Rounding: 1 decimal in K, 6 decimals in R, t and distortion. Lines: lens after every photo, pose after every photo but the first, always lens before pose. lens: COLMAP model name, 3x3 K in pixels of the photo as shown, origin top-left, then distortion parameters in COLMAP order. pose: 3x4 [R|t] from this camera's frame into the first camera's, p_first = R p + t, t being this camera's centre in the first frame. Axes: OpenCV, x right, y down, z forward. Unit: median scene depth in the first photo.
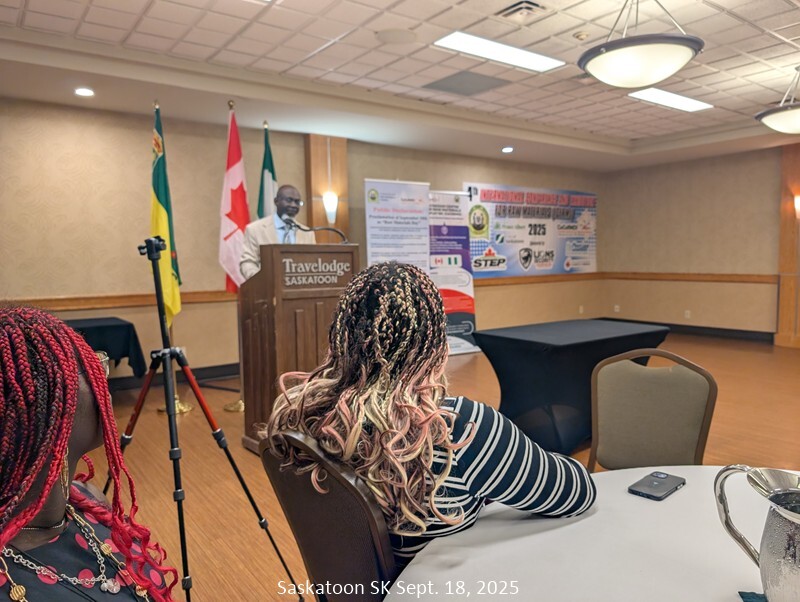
lens RADIAL K [[571.4, 0, 400.0], [0, 571.4, 313.6], [0, 0, 1]] dist [0.008410, -0.001763]
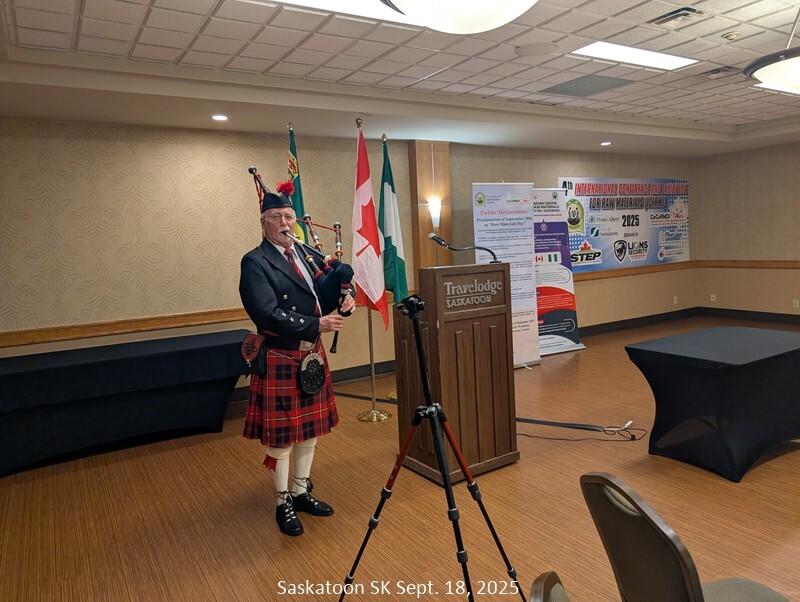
lens RADIAL K [[563.4, 0, 400.0], [0, 563.4, 301.0], [0, 0, 1]] dist [0.004104, 0.007486]
pose [[0.996288, -0.025687, -0.082162, -0.105879], [0.026612, 0.999594, 0.010188, -0.039205], [0.081867, -0.012337, 0.996567, -0.000010]]
